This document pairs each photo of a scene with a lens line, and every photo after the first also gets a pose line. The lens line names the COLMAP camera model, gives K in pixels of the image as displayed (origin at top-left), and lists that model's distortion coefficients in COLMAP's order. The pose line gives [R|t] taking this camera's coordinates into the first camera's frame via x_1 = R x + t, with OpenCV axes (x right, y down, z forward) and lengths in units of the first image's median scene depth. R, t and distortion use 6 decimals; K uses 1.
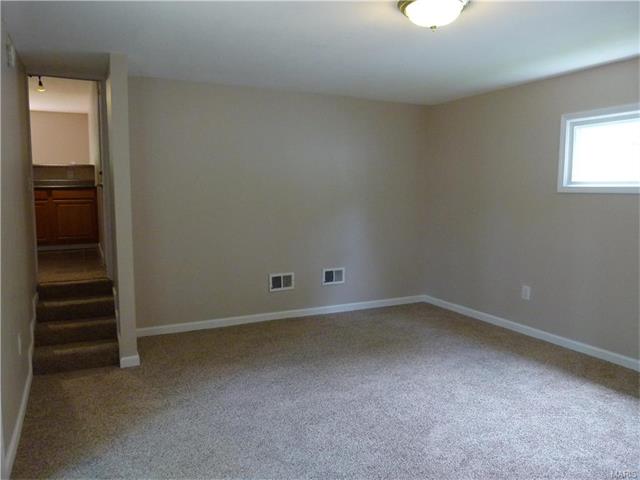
lens RADIAL K [[472.6, 0, 315.7], [0, 472.6, 240.1], [0, 0, 1]] dist [-0.042089, 0.013398]
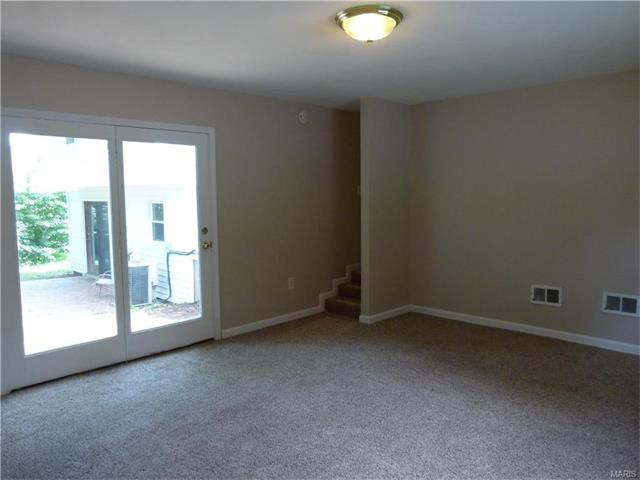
lens RADIAL K [[472.6, 0, 316.0], [0, 472.6, 240.5], [0, 0, 1]] dist [-0.042089, 0.013398]
pose [[0.336657, 0.089398, -0.937374, 0.750061], [-0.087125, 0.994170, 0.063524, -0.042761], [0.937588, 0.060283, 0.342483, 0.334133]]
